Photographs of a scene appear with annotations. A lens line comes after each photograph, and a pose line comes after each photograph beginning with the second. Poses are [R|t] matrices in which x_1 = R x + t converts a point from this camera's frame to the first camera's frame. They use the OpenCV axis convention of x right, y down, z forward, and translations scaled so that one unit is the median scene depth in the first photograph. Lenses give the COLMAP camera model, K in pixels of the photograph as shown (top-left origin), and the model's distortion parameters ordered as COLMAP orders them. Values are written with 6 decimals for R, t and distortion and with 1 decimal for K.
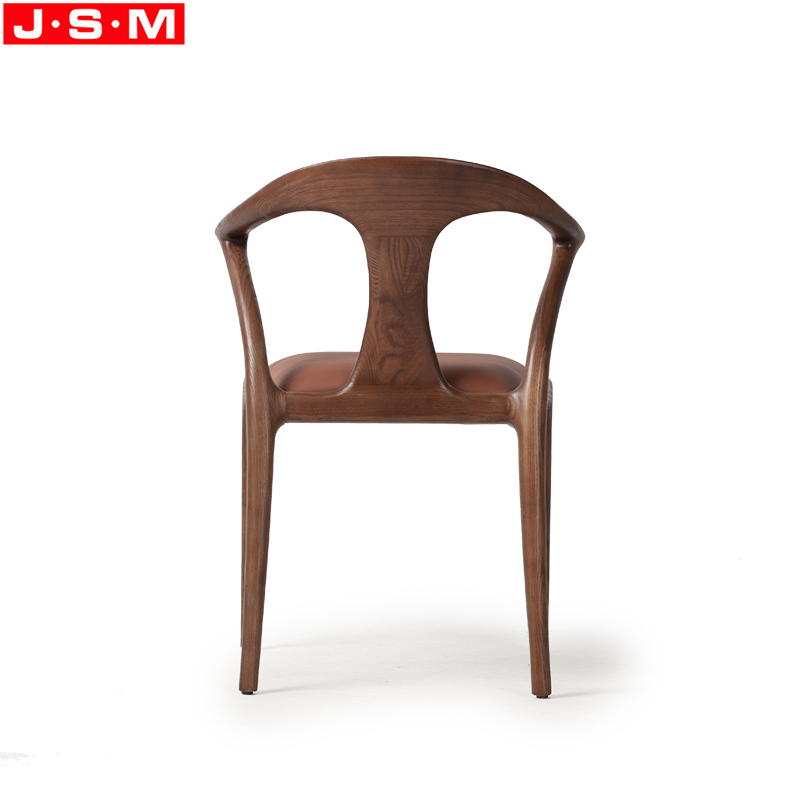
lens RADIAL K [[2933.3, 0, 399.9], [0, 2933.3, 399.4], [0, 0, 1]] dist [-0.239162, 0.000000]
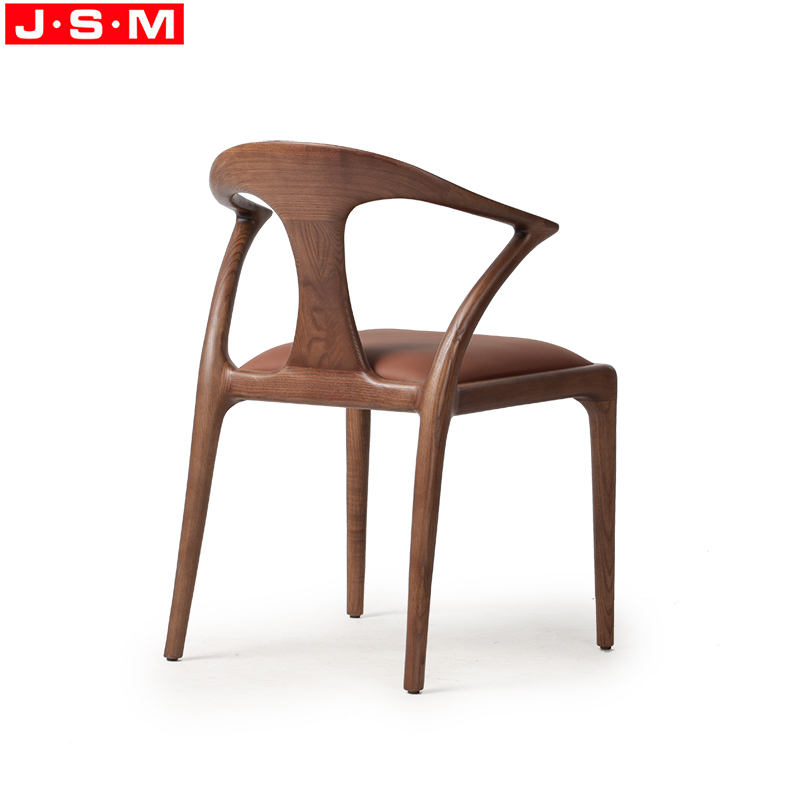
lens RADIAL K [[2933.3, 0, 399.8], [0, 2933.3, 400.8], [0, 0, 1]] dist [-0.239162, 0.000000]
pose [[0.899280, 0.059130, -0.433357, 0.464927], [-0.051796, 0.998245, 0.028722, -0.024338], [0.434295, -0.003383, 0.900764, 0.106512]]
